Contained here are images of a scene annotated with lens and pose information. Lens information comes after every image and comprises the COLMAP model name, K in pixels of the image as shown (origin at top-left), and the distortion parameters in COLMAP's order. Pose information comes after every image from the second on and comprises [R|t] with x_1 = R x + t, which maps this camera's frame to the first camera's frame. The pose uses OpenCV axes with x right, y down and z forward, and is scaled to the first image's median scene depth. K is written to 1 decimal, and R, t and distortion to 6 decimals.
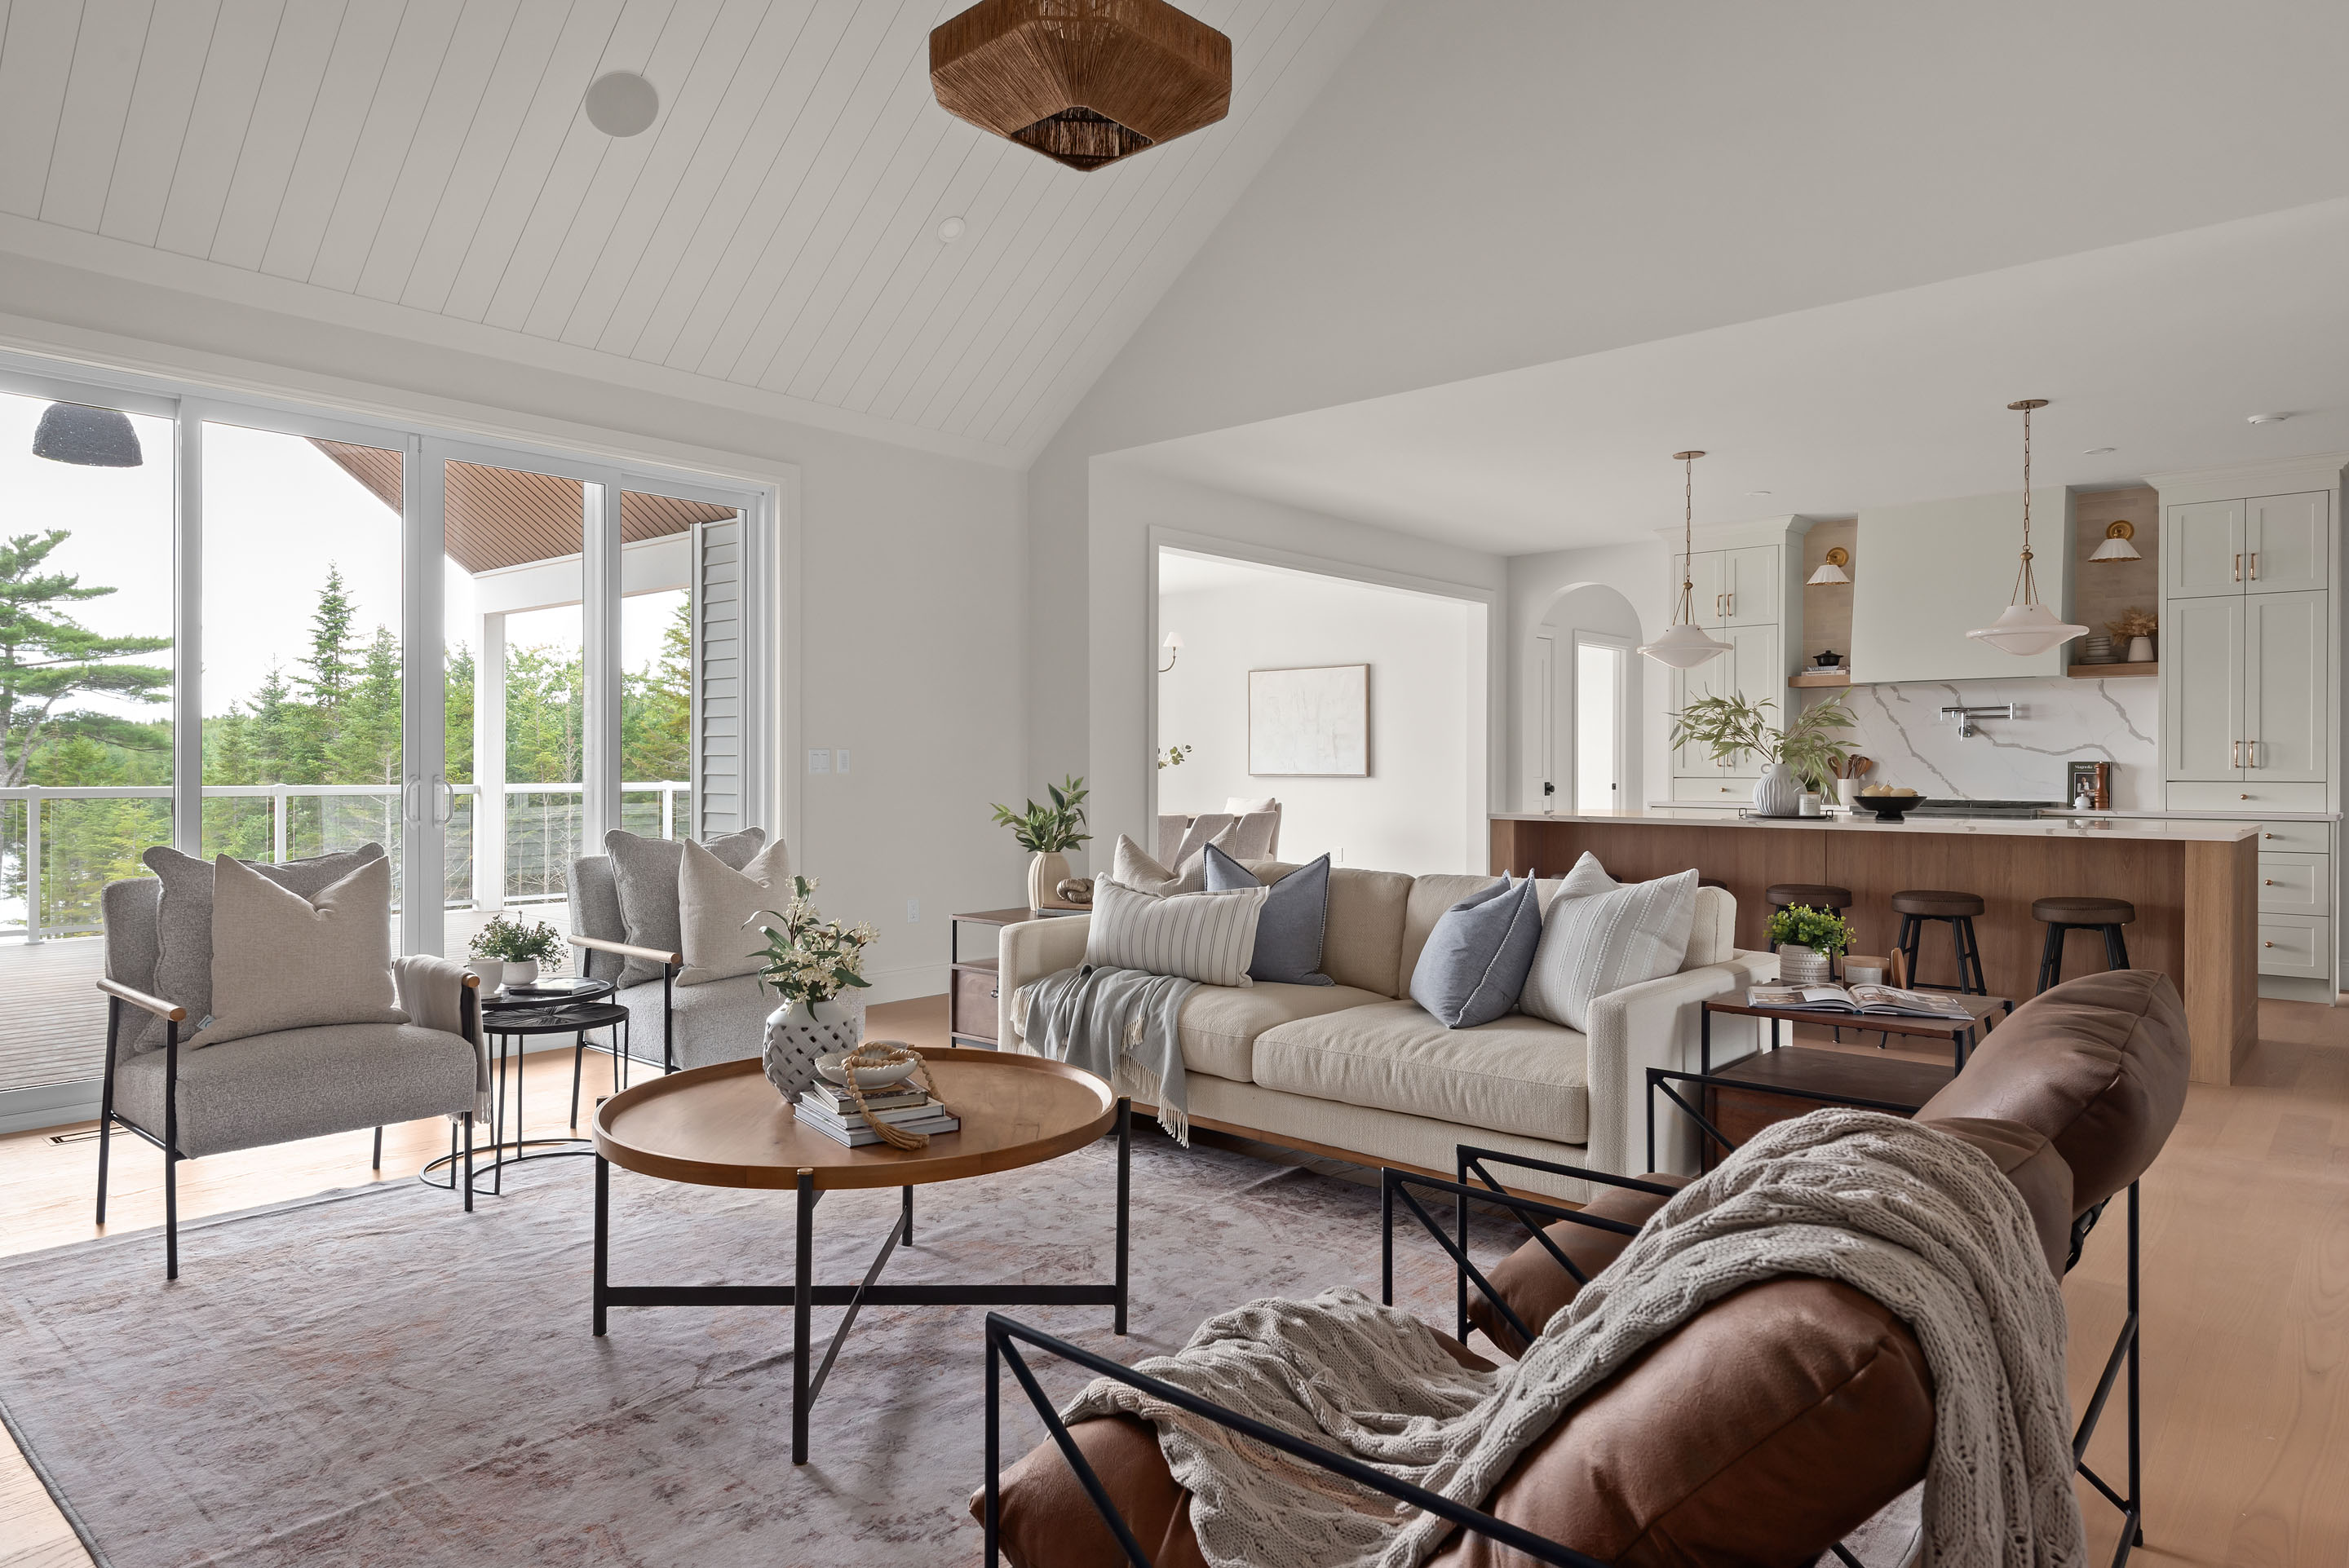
lens RADIAL K [[1446.9, 0, 1184.0], [0, 1446.9, 764.2], [0, 0, 1]] dist [0.034730, -0.000473]
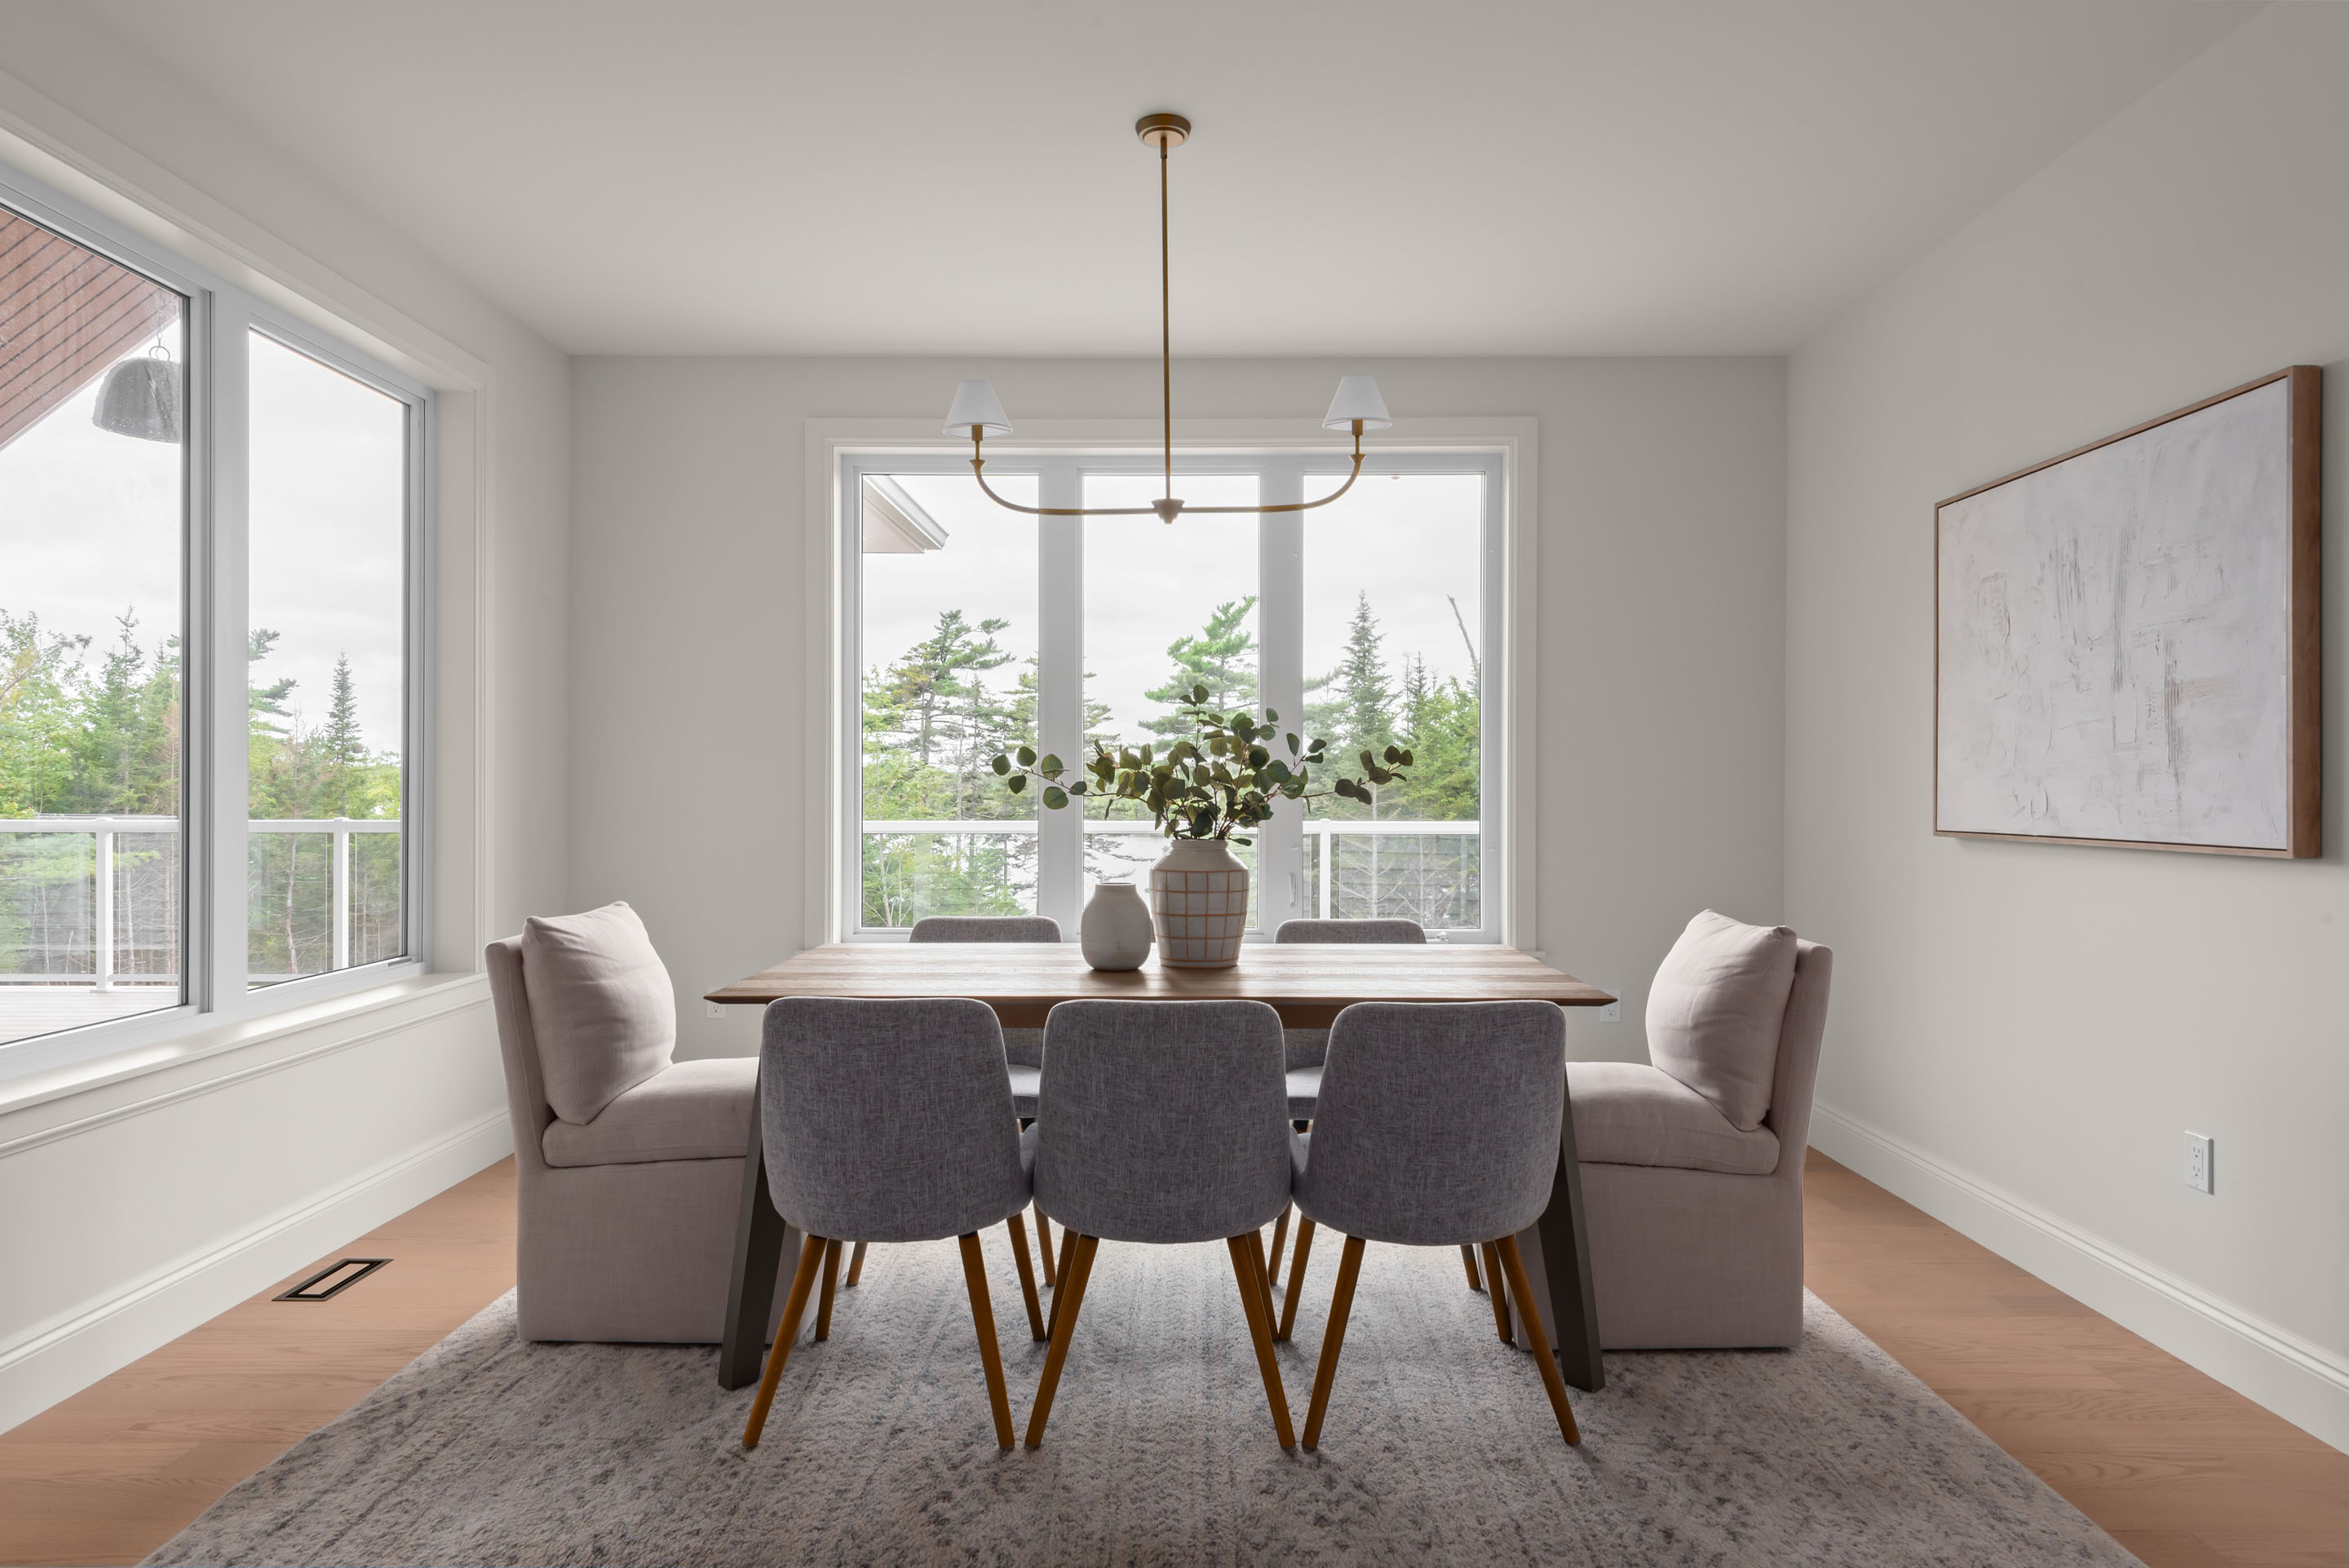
lens RADIAL K [[1370.4, 0, 1174.5], [0, 1370.4, 784.0], [0, 0, 1]] dist [0.019016, -0.002427]
pose [[0.650944, -0.002139, -0.759122, 0.248754], [-0.000016, 0.999996, -0.002832, -0.003338], [0.759125, 0.001856, 0.650942, 1.007807]]
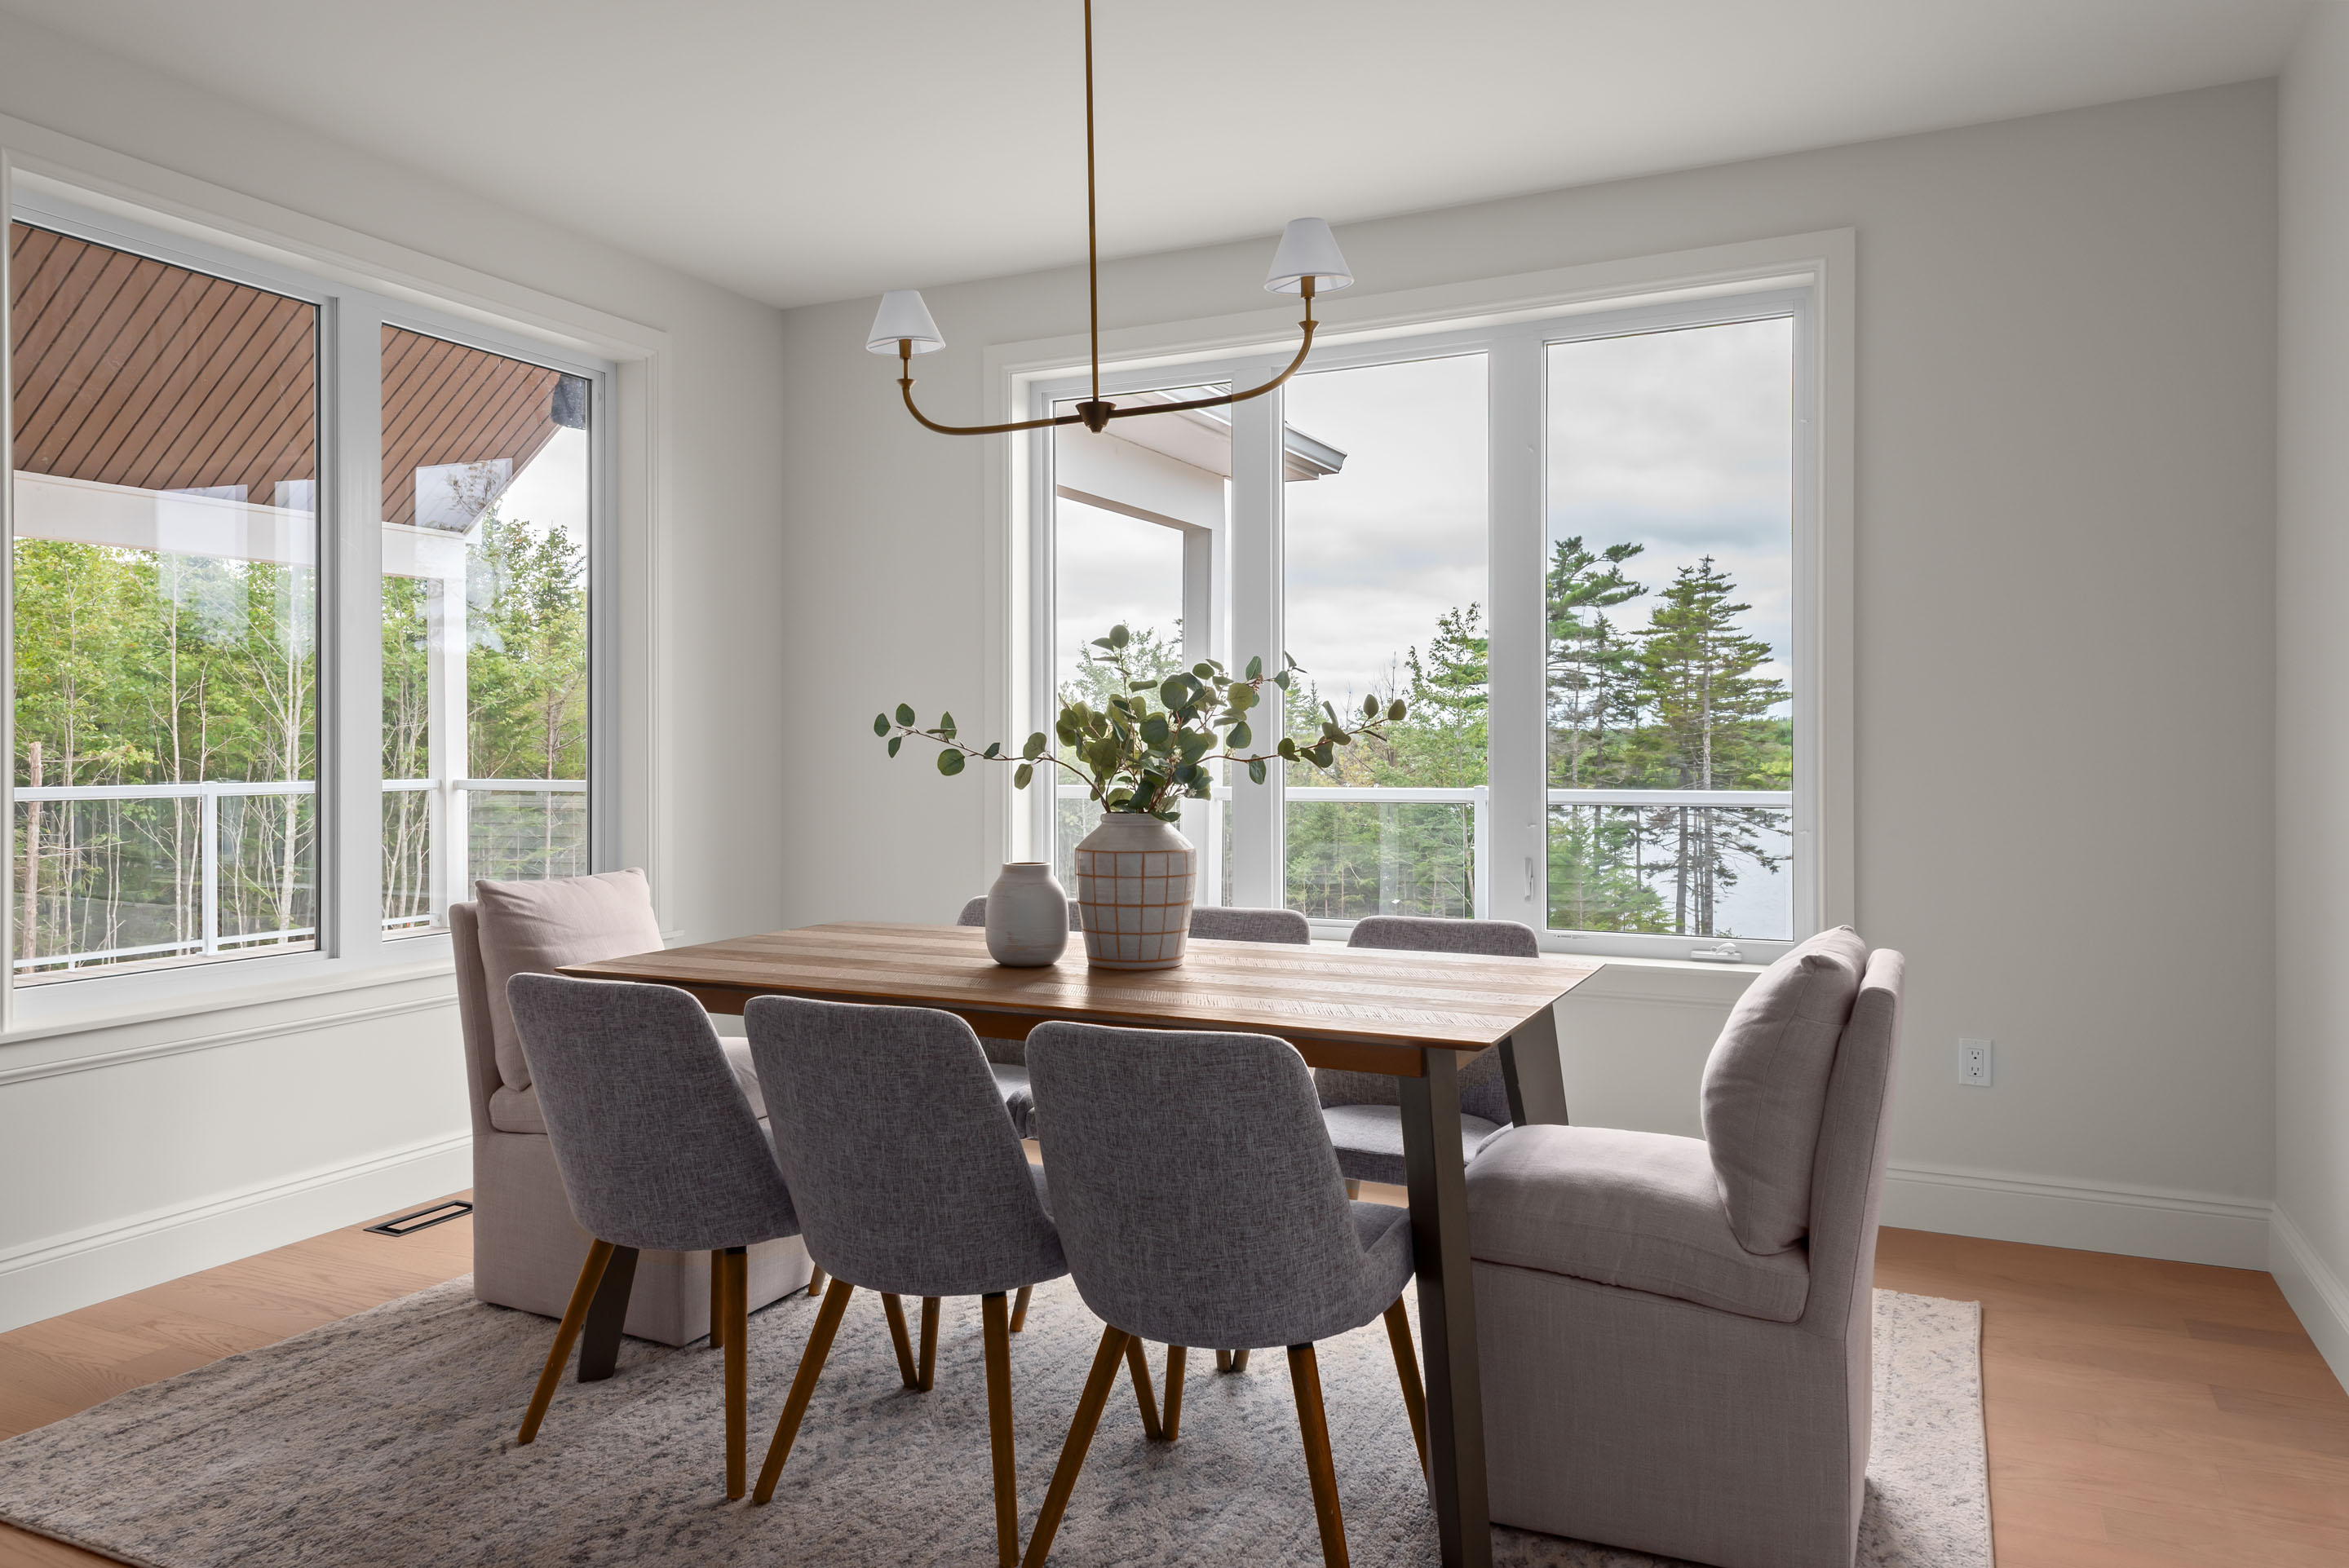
lens RADIAL K [[1584.5, 0, 1160.2], [0, 1584.5, 737.6], [0, 0, 1]] dist [0.016180, -0.001485]
pose [[0.261479, -0.007991, -0.965176, 0.316647], [0.003738, 0.999967, -0.007266, -0.003568], [0.965202, -0.001708, 0.261500, 1.175642]]
